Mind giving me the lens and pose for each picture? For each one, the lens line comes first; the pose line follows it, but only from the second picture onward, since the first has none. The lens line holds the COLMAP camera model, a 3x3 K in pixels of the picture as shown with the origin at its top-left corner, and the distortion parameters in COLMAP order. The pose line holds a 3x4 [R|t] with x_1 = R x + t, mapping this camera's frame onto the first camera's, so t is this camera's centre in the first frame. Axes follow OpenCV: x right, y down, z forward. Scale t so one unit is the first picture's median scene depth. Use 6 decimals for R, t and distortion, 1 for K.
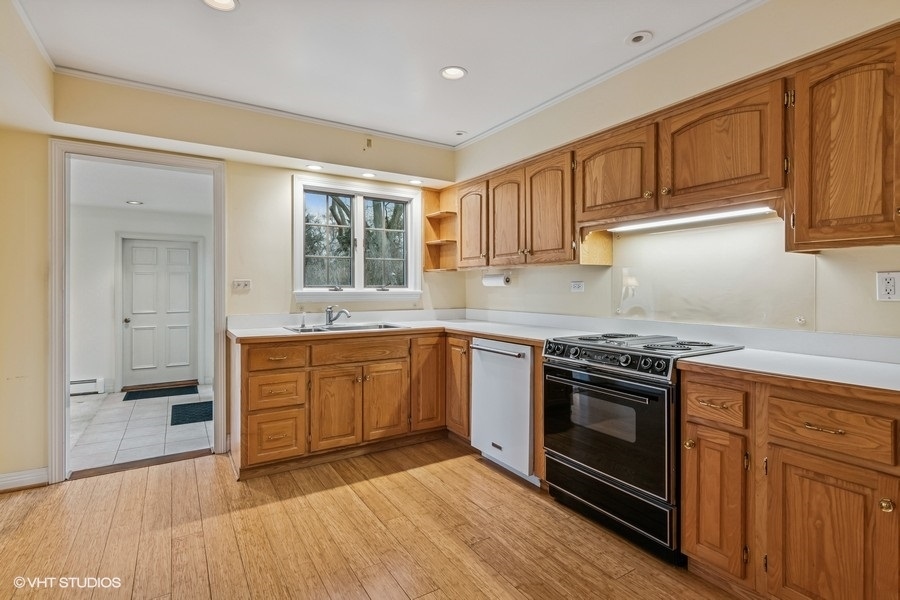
lens RADIAL K [[438.4, 0, 450.4], [0, 438.4, 290.1], [0, 0, 1]] dist [0.001299, 0.000250]
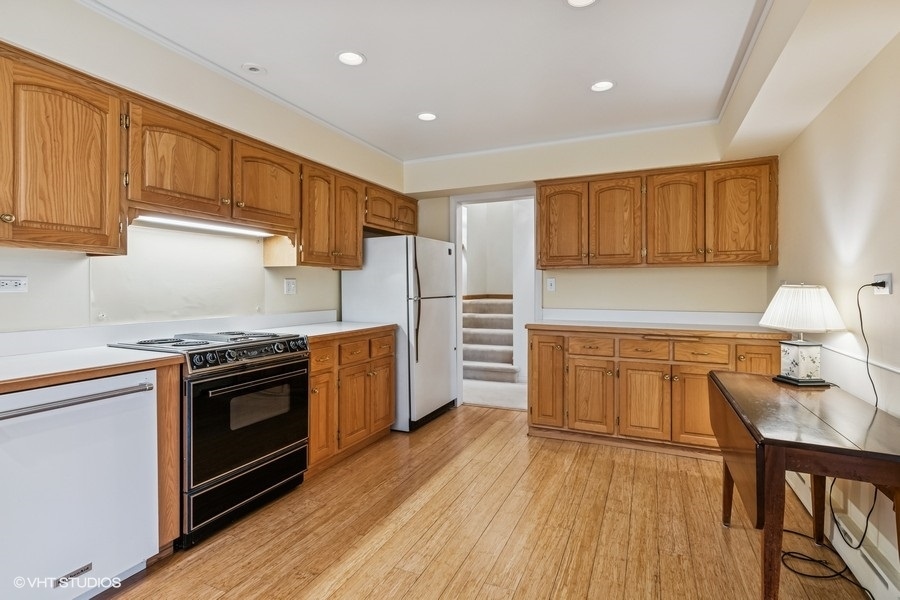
lens RADIAL K [[438.4, 0, 450.4], [0, 438.4, 290.1], [0, 0, 1]] dist [0.001299, 0.000250]
pose [[-0.549493, -0.005358, 0.835481, -0.784642], [0.002311, 0.999966, 0.007933, -0.004563], [-0.835495, 0.006290, -0.549462, 1.163561]]
